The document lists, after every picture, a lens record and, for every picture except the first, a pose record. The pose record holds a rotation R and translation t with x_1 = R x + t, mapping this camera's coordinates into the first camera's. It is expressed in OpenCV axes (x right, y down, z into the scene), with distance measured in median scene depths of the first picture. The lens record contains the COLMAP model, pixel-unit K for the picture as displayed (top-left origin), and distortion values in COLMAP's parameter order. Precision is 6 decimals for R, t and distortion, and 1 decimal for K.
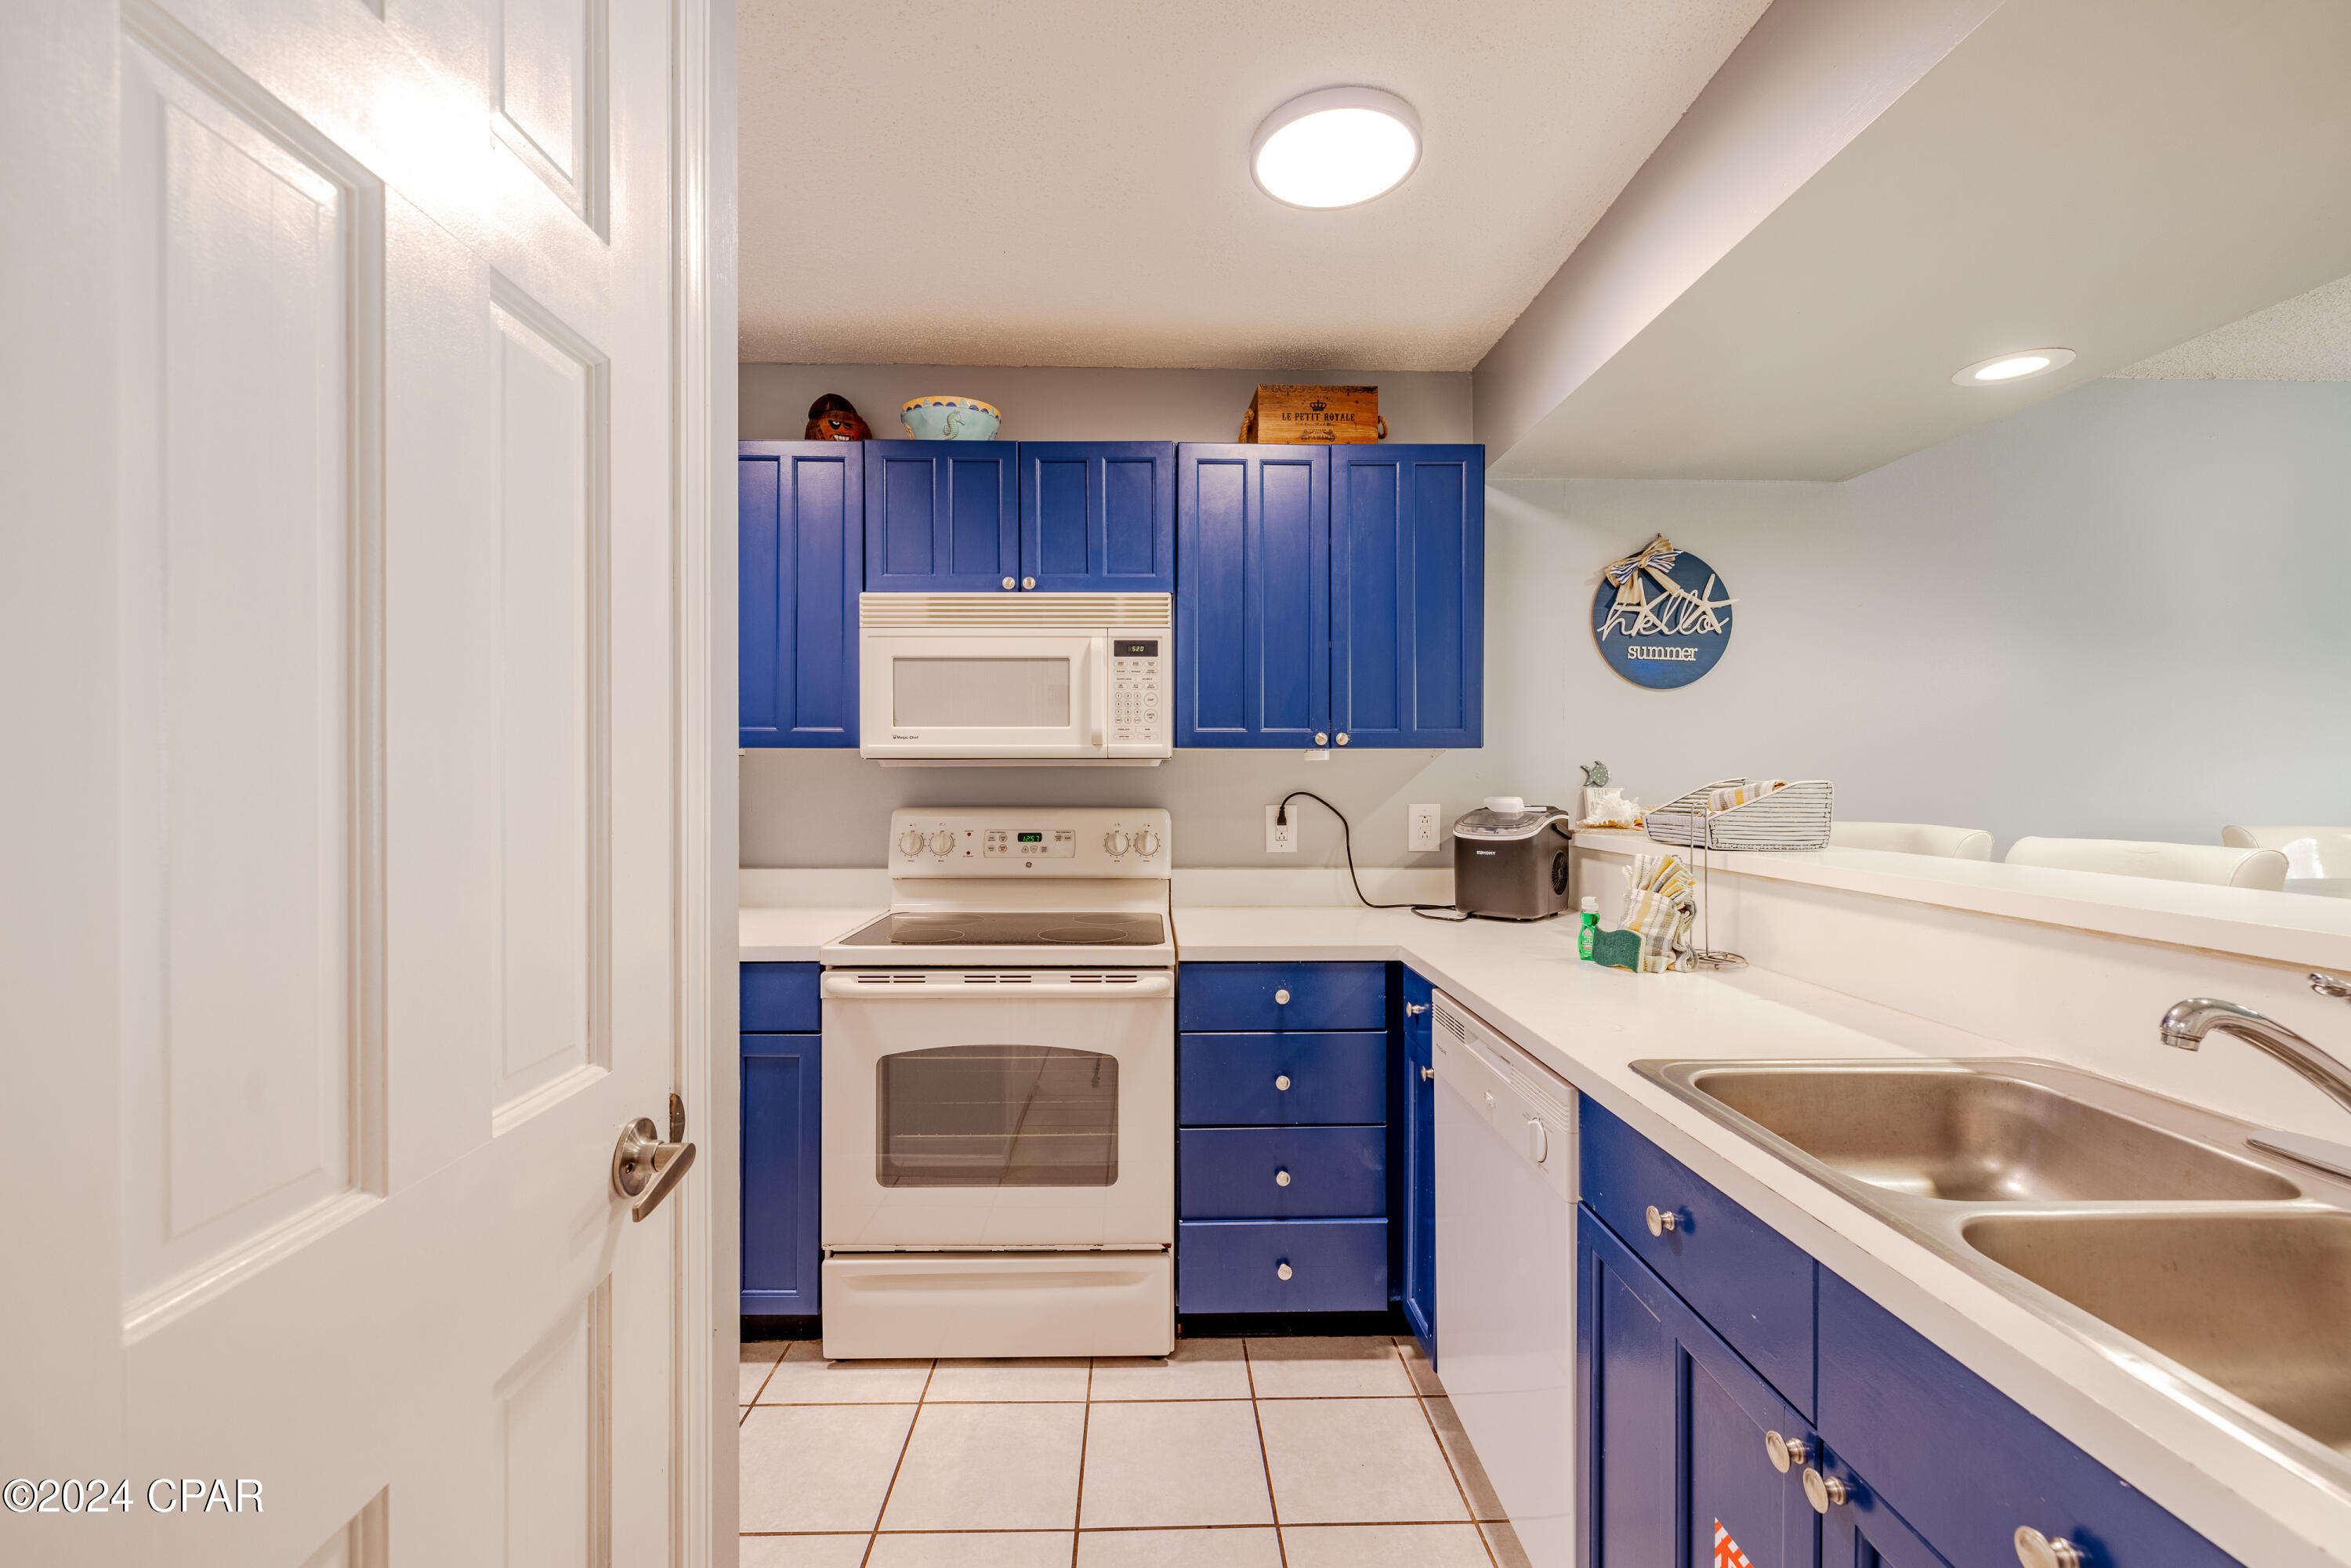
lens RADIAL K [[987.8, 0, 1163.1], [0, 987.8, 774.9], [0, 0, 1]] dist [-0.004996, 0.000197]
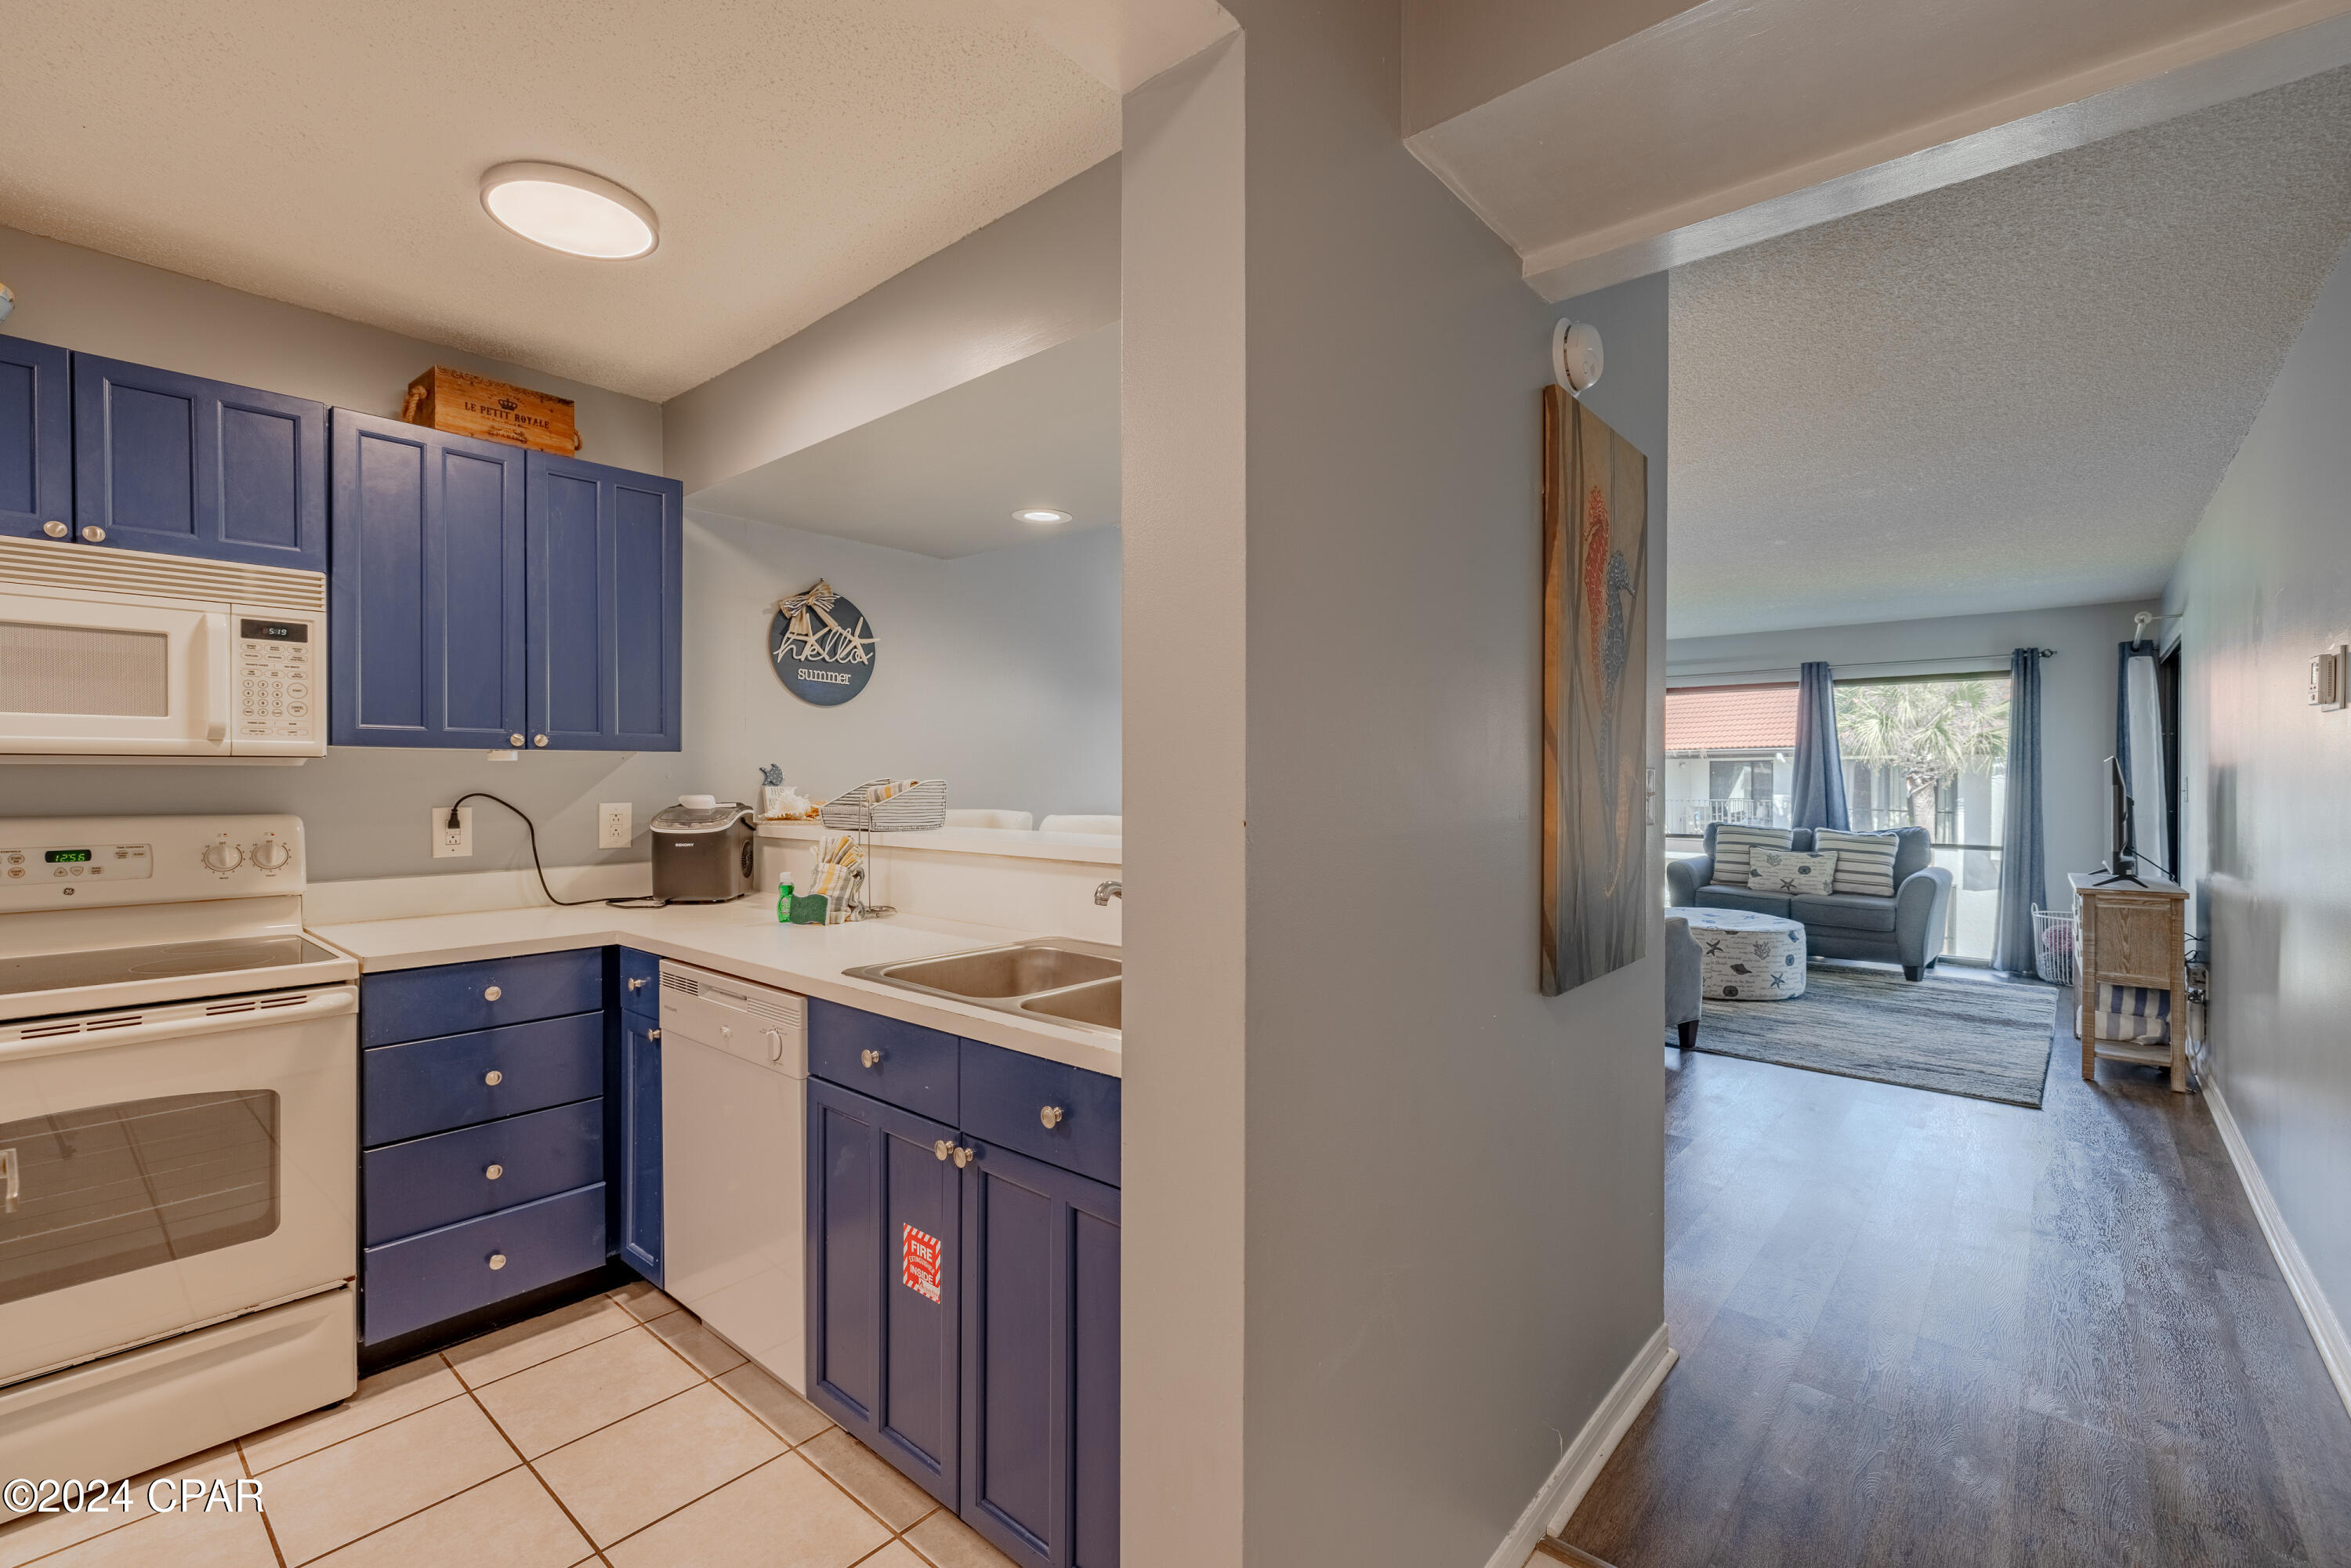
lens RADIAL K [[987.8, 0, 1171.6], [0, 987.8, 785.2], [0, 0, 1]] dist [-0.004996, 0.000197]
pose [[0.667784, -0.007208, 0.744320, -0.145201], [-0.001360, 0.999940, 0.010904, -0.002153], [-0.744354, -0.008294, 0.667734, -0.173058]]
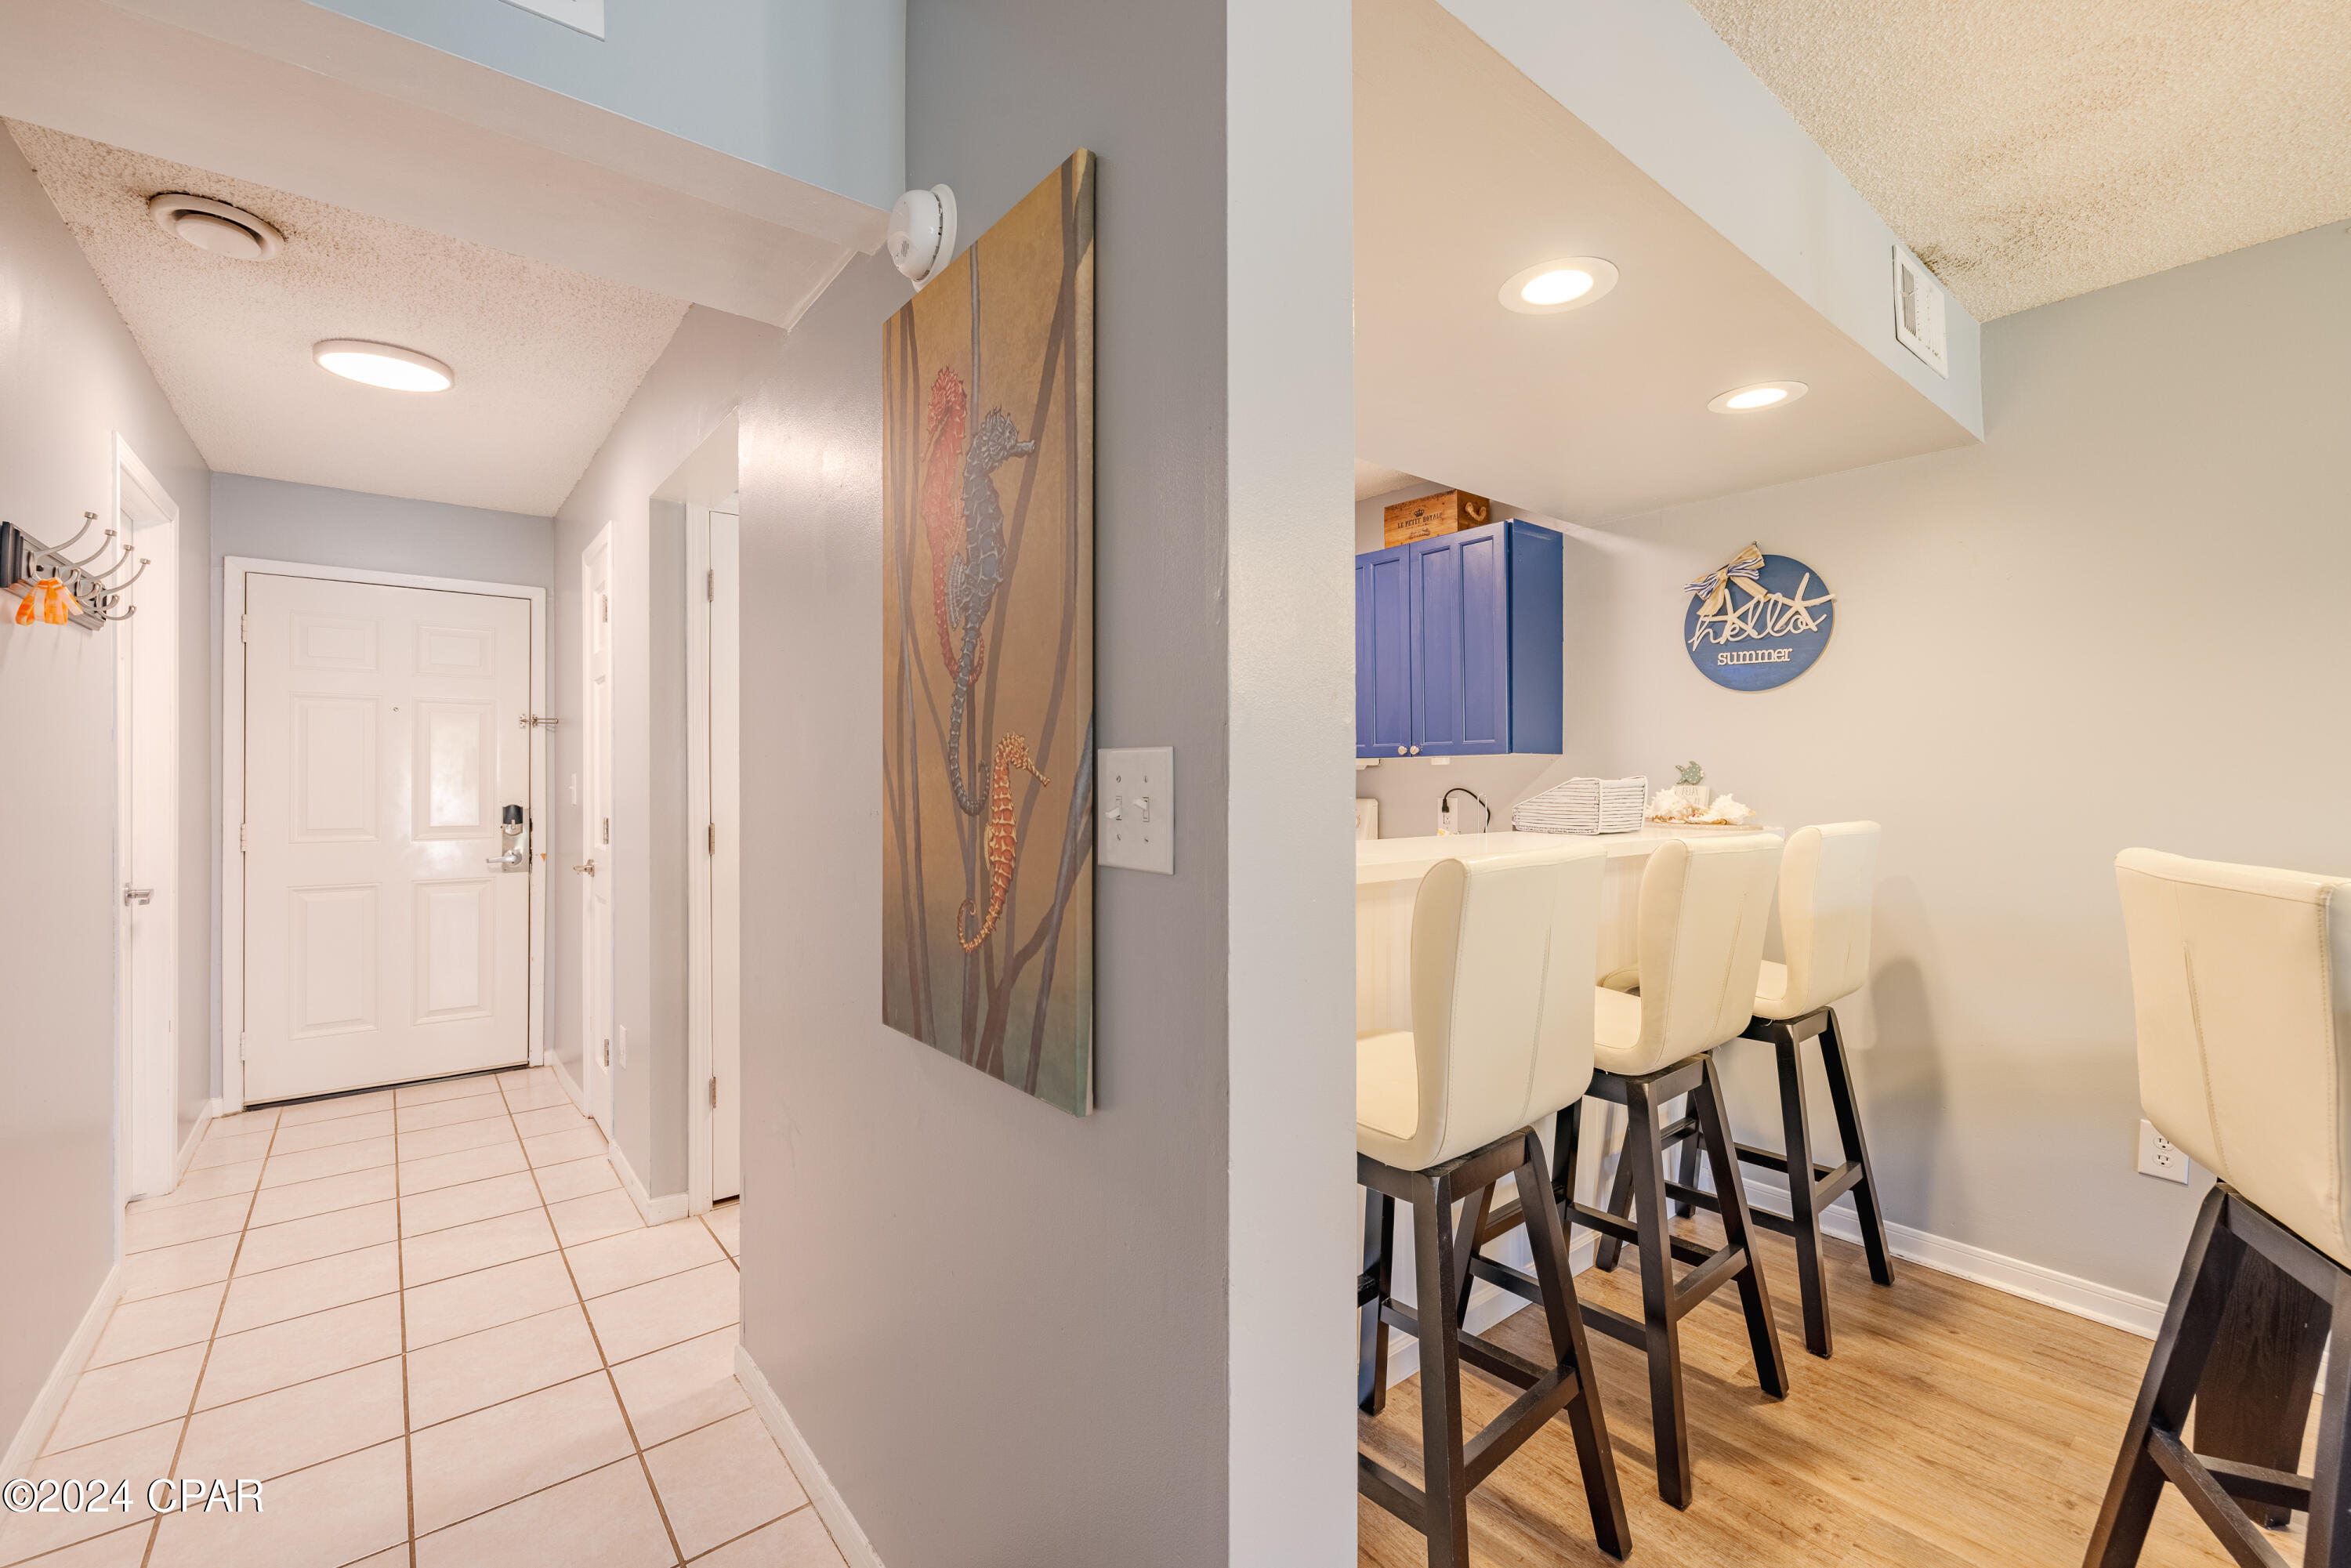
lens RADIAL K [[987.8, 0, 1187.1], [0, 987.8, 783.1], [0, 0, 1]] dist [-0.004996, 0.000197]
pose [[0.624840, -0.001953, -0.780751, 1.112776], [0.006952, 0.999971, 0.003063, 0.004171], [0.780722, -0.007342, 0.624835, -0.147121]]
